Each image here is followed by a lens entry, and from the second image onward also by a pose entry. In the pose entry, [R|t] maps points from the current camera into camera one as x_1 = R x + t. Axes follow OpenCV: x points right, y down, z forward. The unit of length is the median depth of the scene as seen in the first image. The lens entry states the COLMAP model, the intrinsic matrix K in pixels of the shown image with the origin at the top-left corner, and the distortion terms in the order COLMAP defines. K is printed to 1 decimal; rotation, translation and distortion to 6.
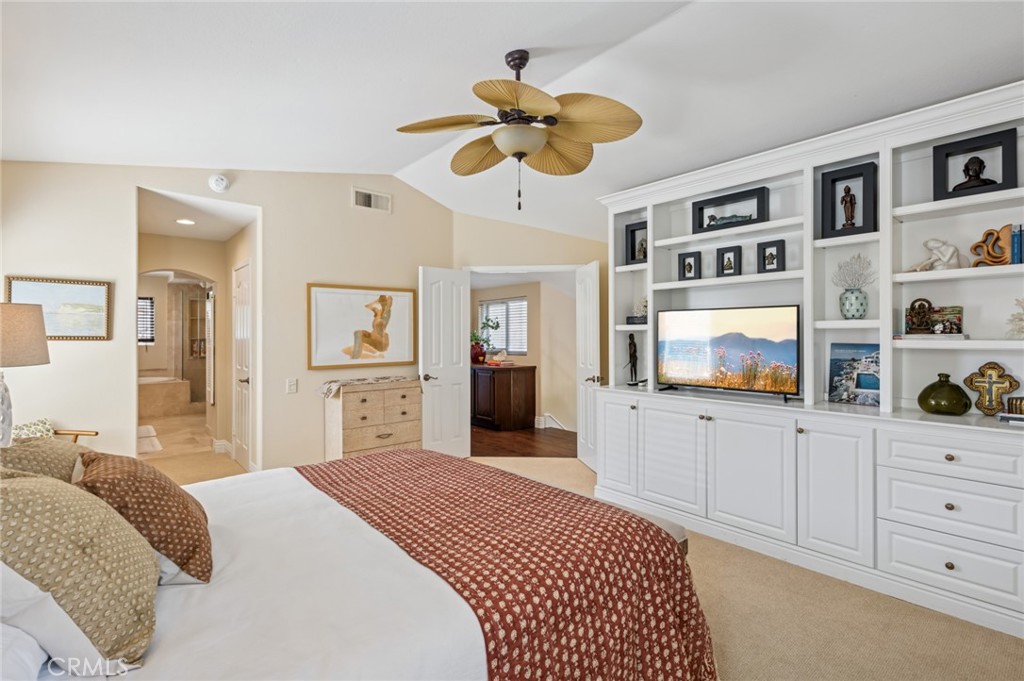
lens RADIAL K [[474.0, 0, 508.7], [0, 474.0, 339.3], [0, 0, 1]] dist [0.001577, -0.000091]
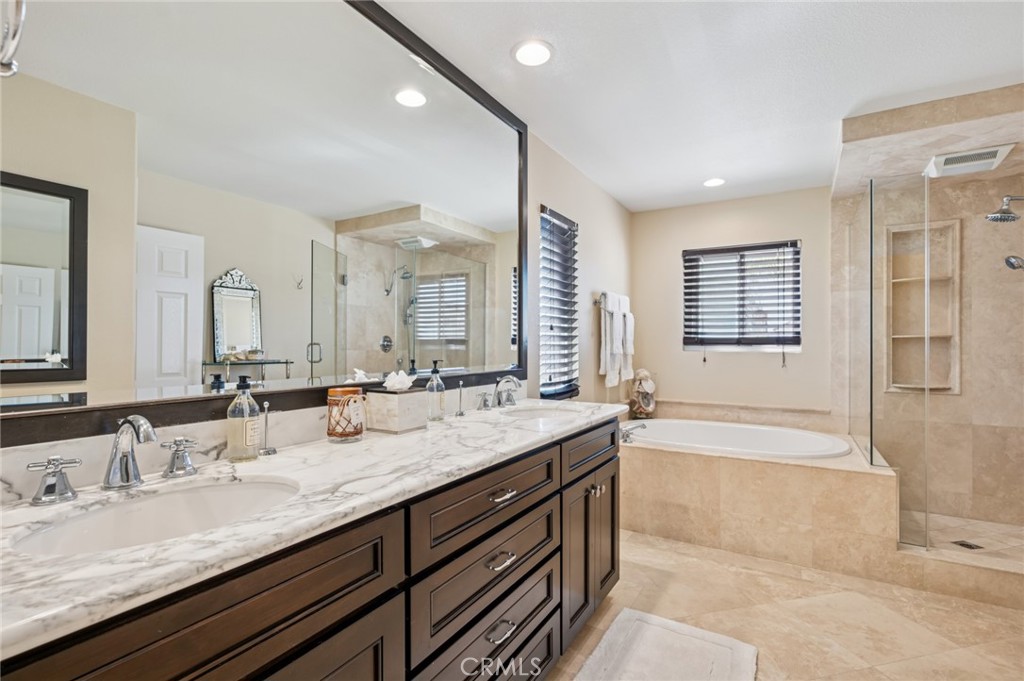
lens RADIAL K [[474.0, 0, 509.2], [0, 474.0, 340.3], [0, 0, 1]] dist [0.001577, -0.000091]
pose [[0.315323, -0.004344, -0.948974, -0.427935], [-0.001158, 0.999987, -0.004962, 0.003827], [0.948984, 0.002664, 0.315314, 0.619906]]
